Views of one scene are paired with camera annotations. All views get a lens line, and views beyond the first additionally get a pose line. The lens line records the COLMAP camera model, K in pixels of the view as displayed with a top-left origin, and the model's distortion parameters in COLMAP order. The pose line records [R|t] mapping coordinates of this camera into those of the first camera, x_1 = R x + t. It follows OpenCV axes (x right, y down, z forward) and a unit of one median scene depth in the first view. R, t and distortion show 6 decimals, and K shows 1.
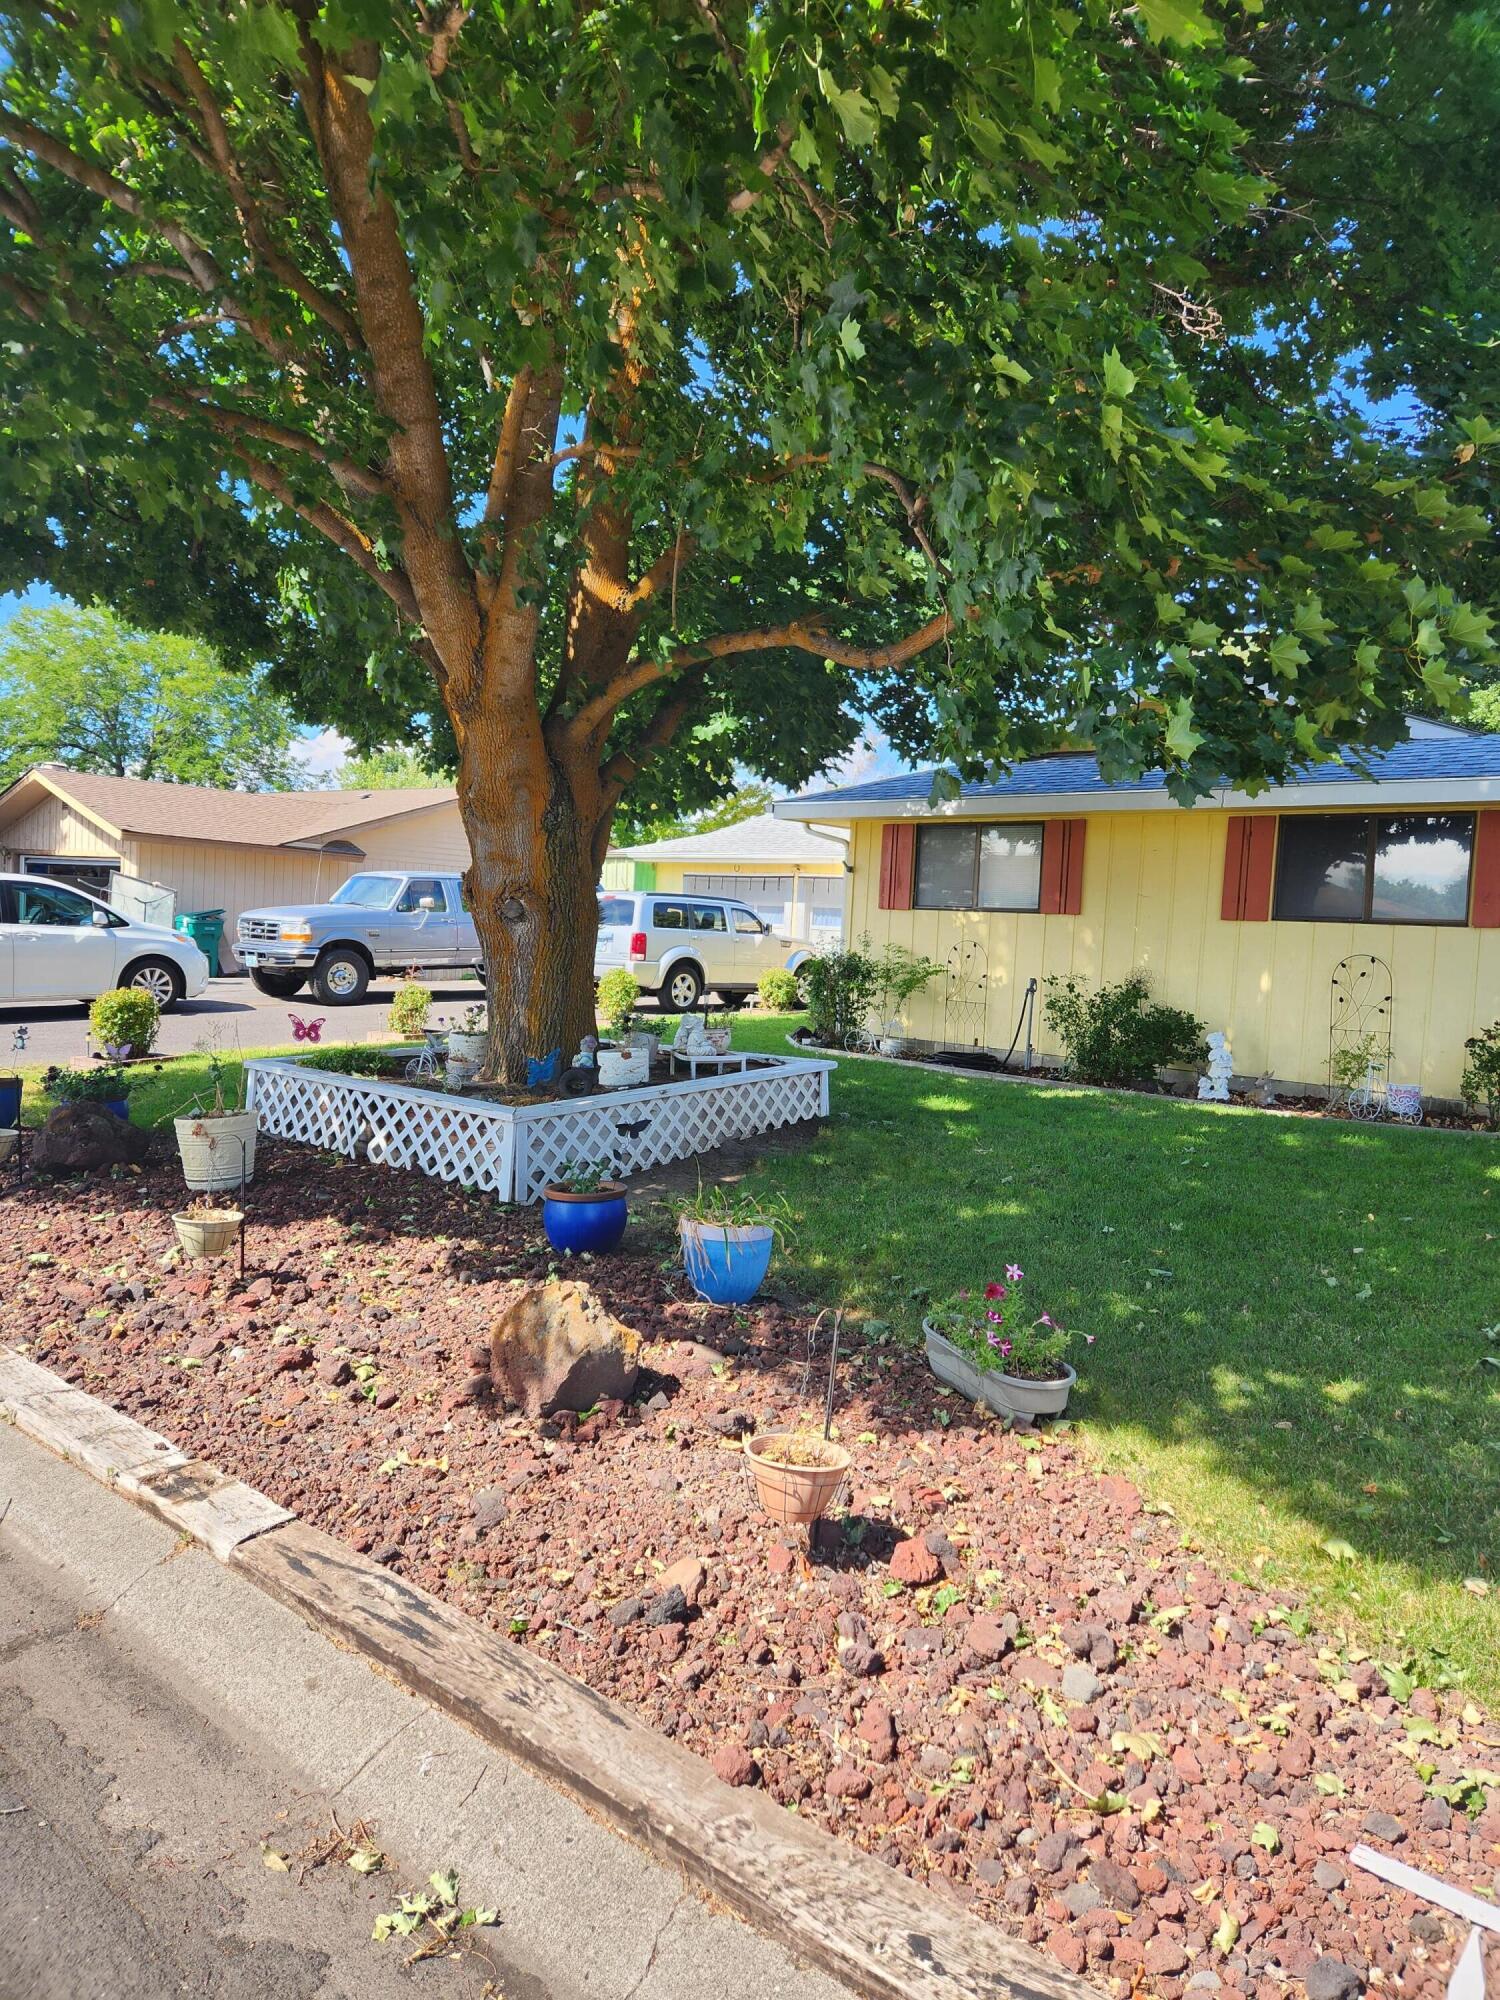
lens RADIAL K [[1319.3, 0, 750.0], [0, 1319.3, 1000.0], [0, 0, 1]] dist [0.088340, -0.075892]
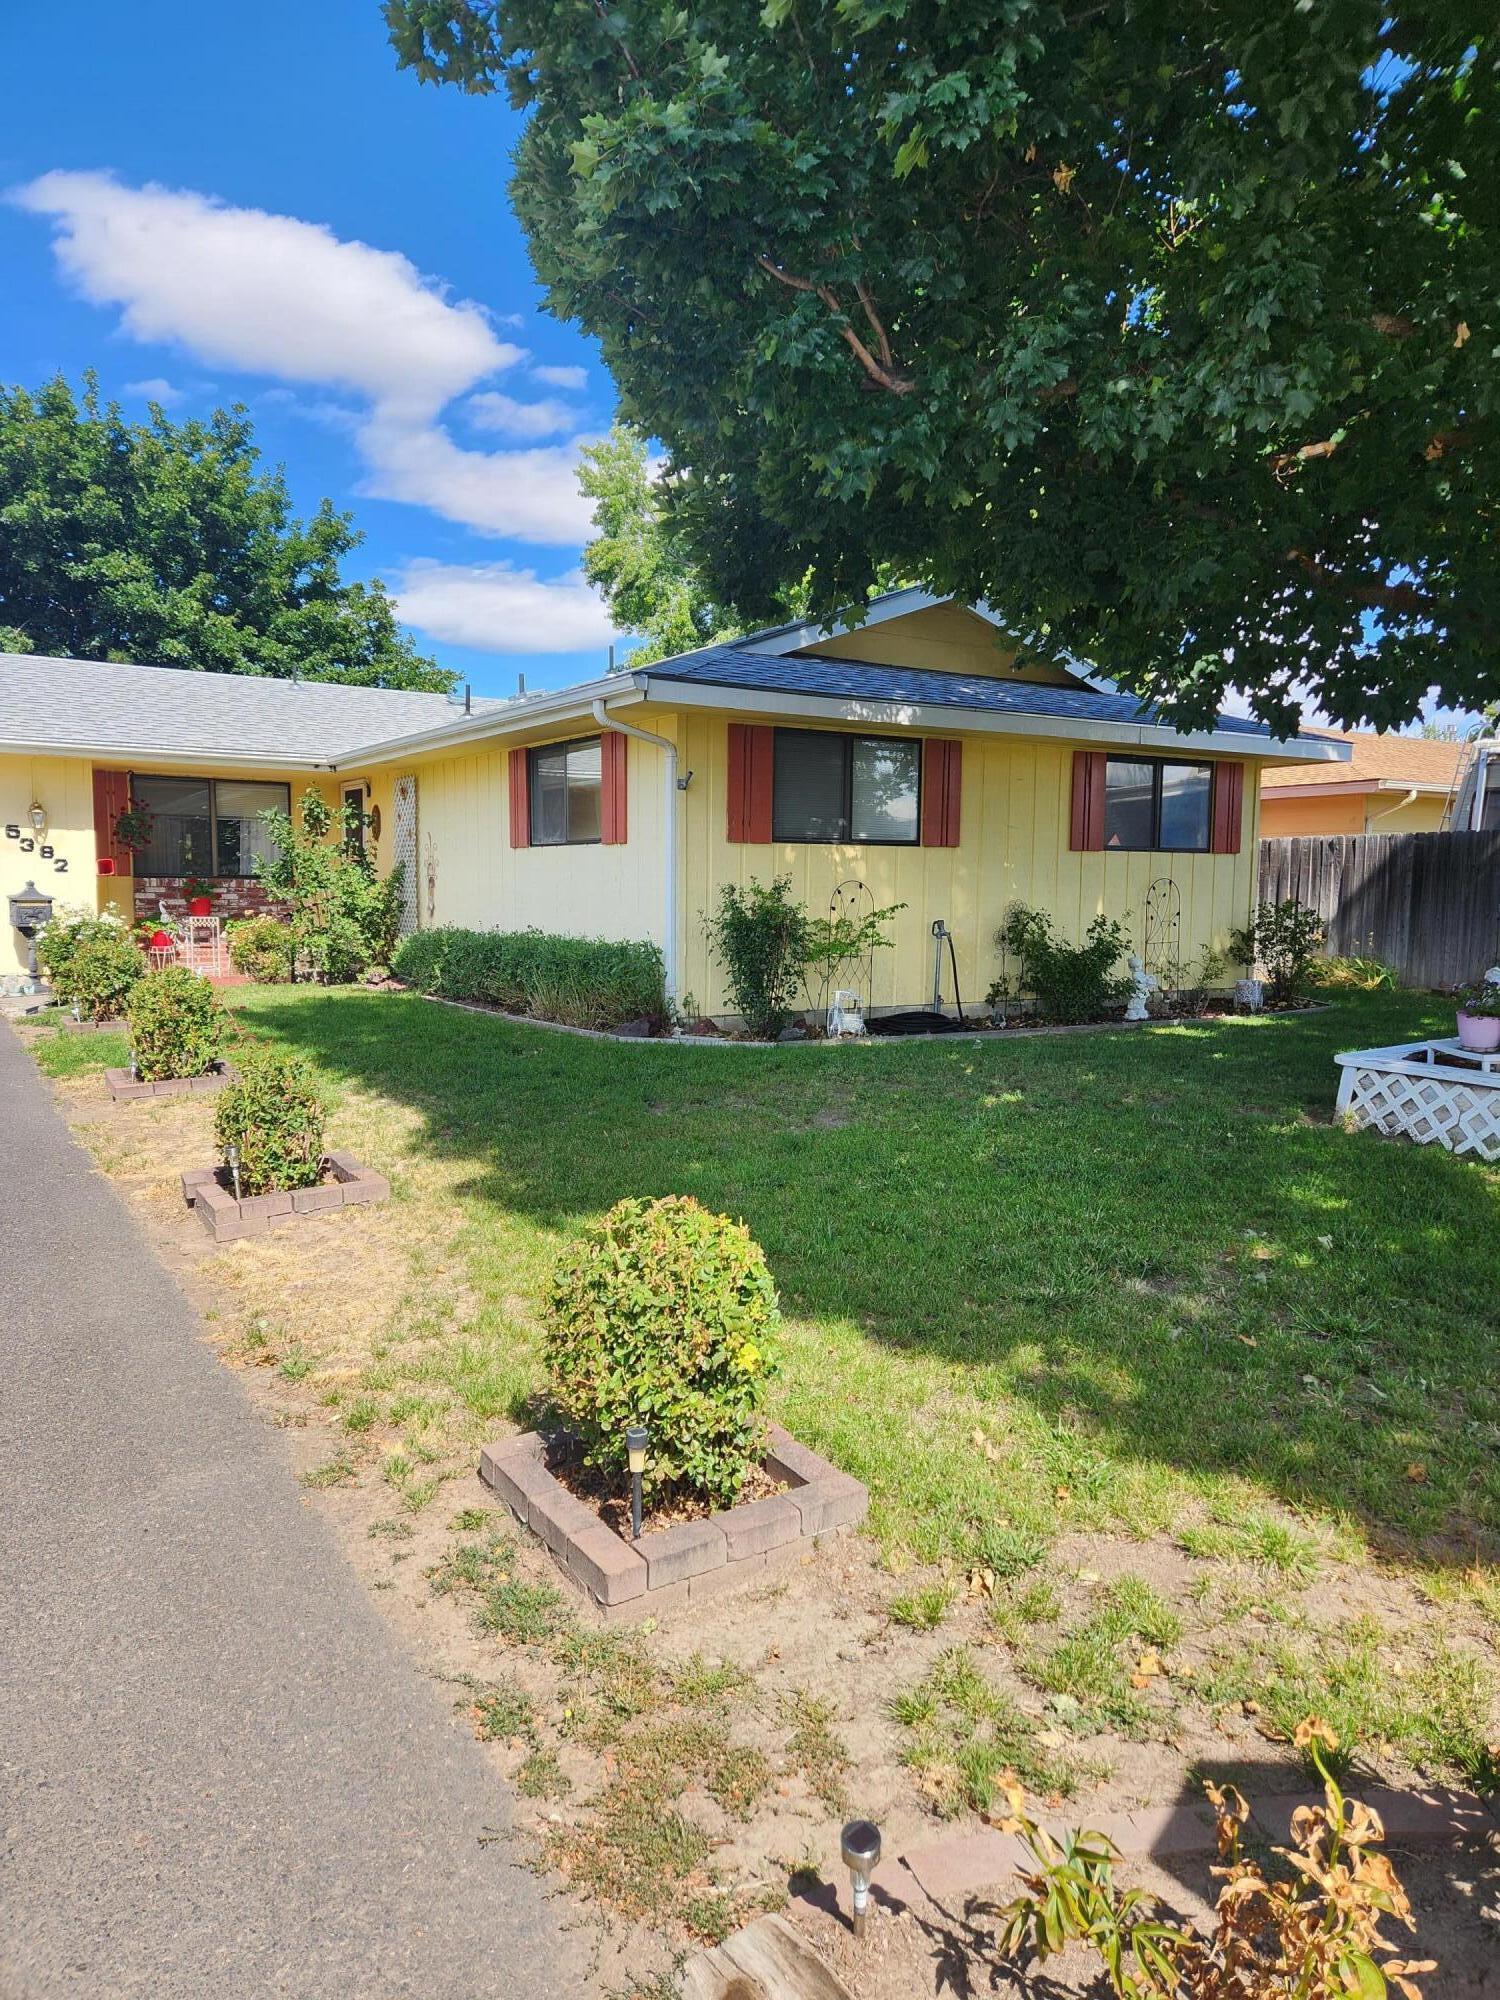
lens RADIAL K [[1319.3, 0, 750.0], [0, 1319.3, 1000.0], [0, 0, 1]] dist [0.088340, -0.075892]
pose [[0.273322, -0.142550, 0.951301, -0.652879], [0.051372, 0.989710, 0.133546, -0.087707], [-0.960550, 0.012370, 0.277833, 0.873764]]
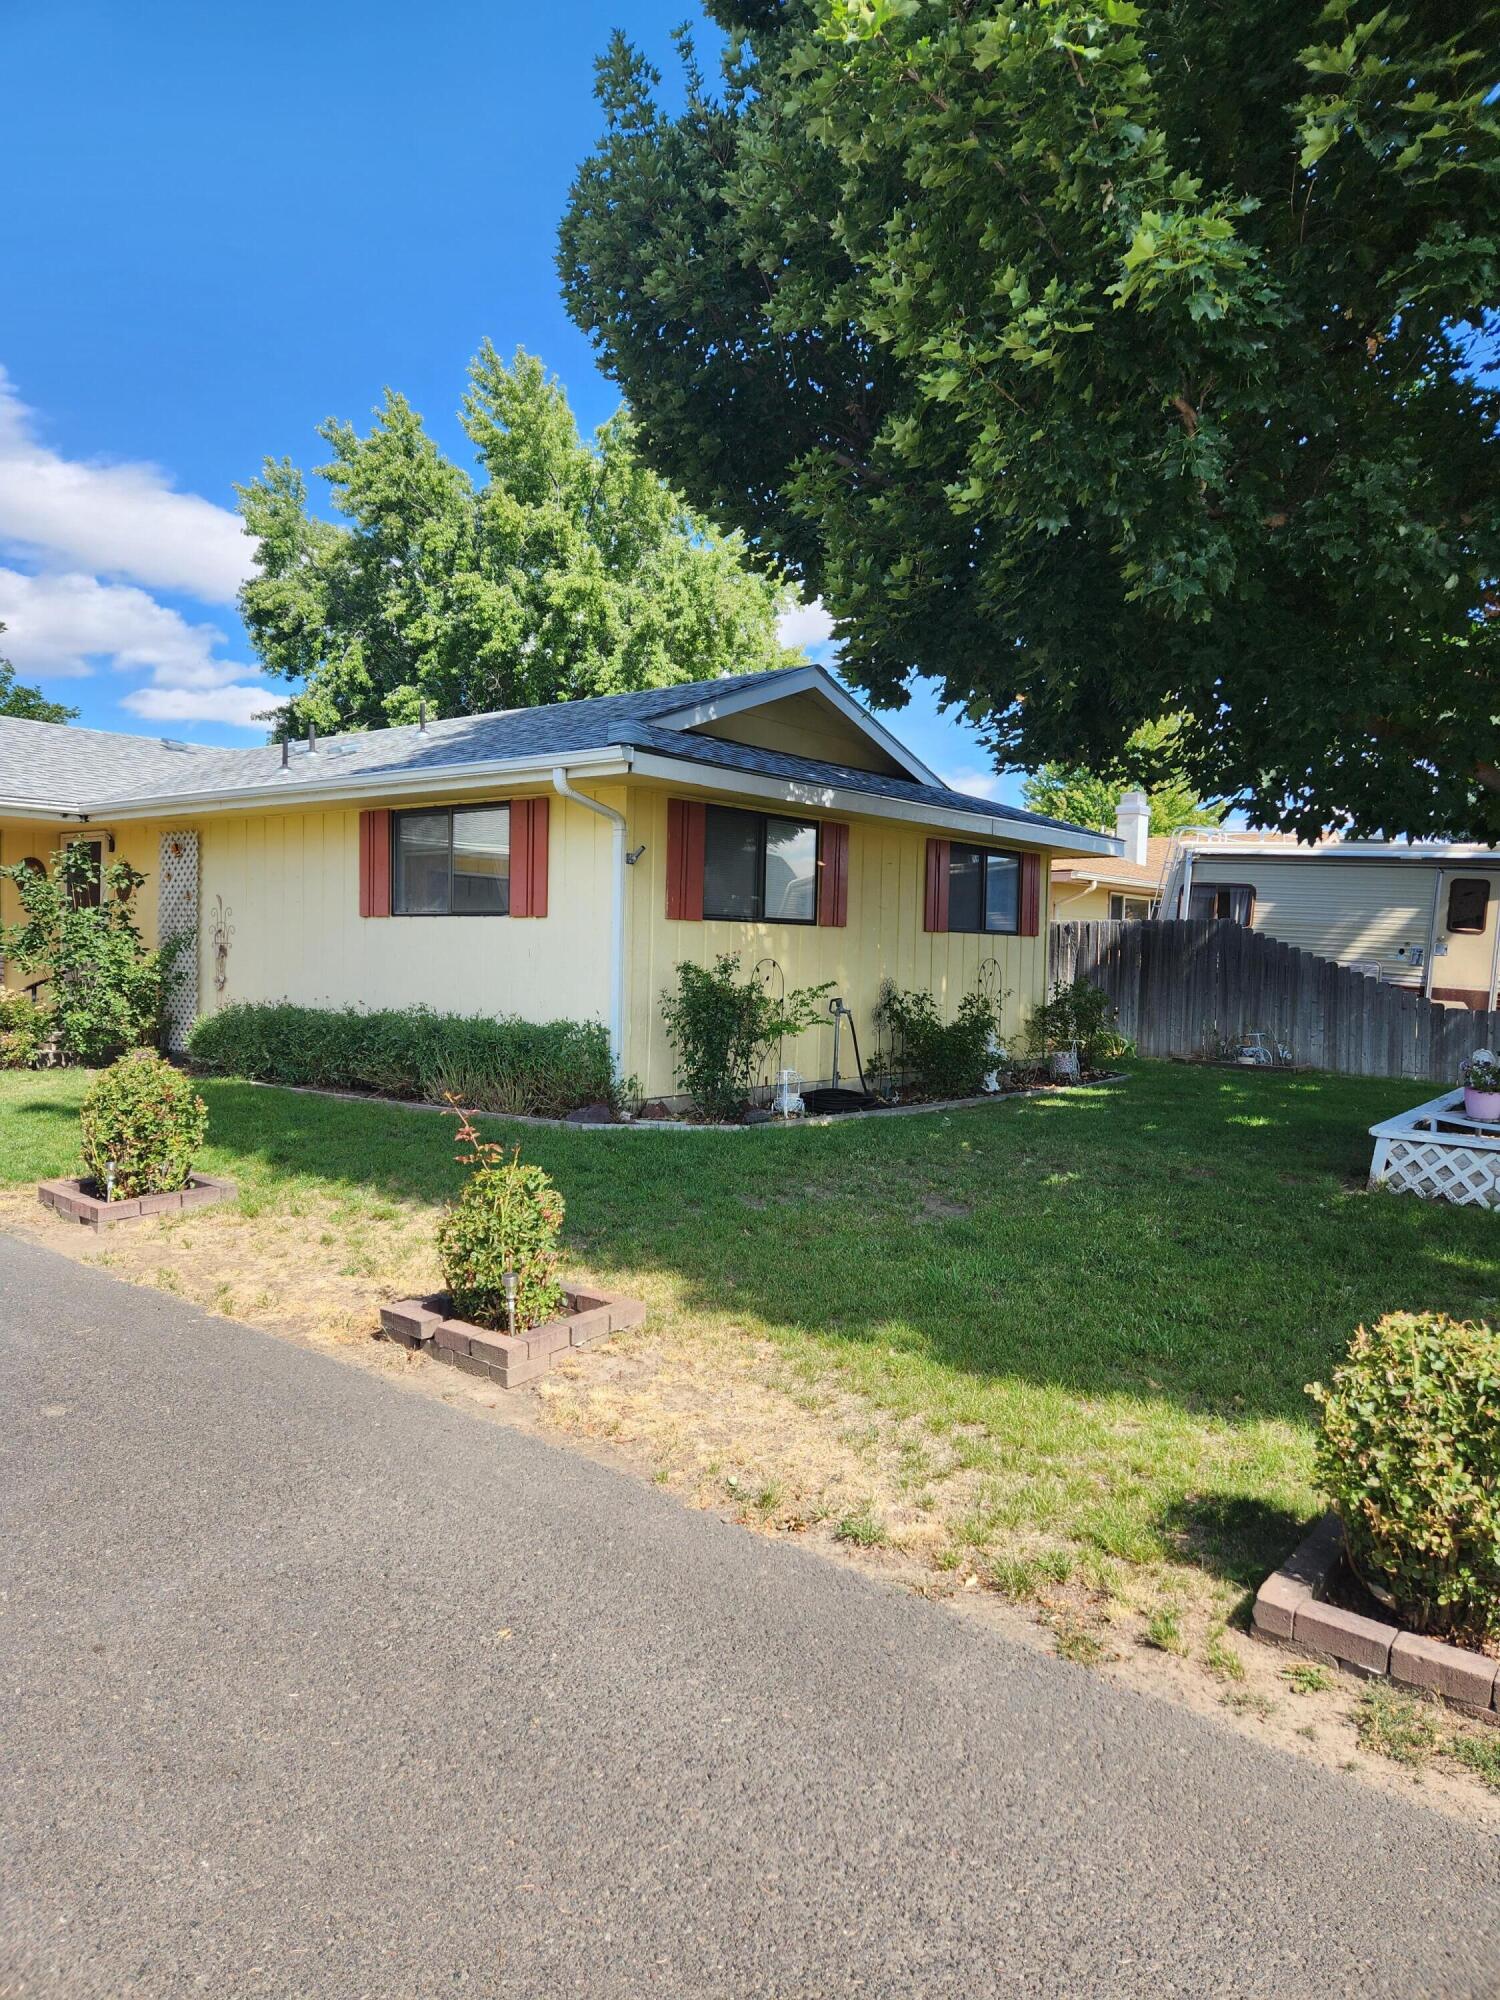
lens RADIAL K [[1319.3, 0, 750.0], [0, 1319.3, 1000.0], [0, 0, 1]] dist [0.088340, -0.075892]
pose [[-0.042560, -0.095413, 0.994528, -0.660304], [0.020859, 0.995128, 0.096363, -0.102075], [-0.998876, 0.024846, -0.040363, 1.087894]]
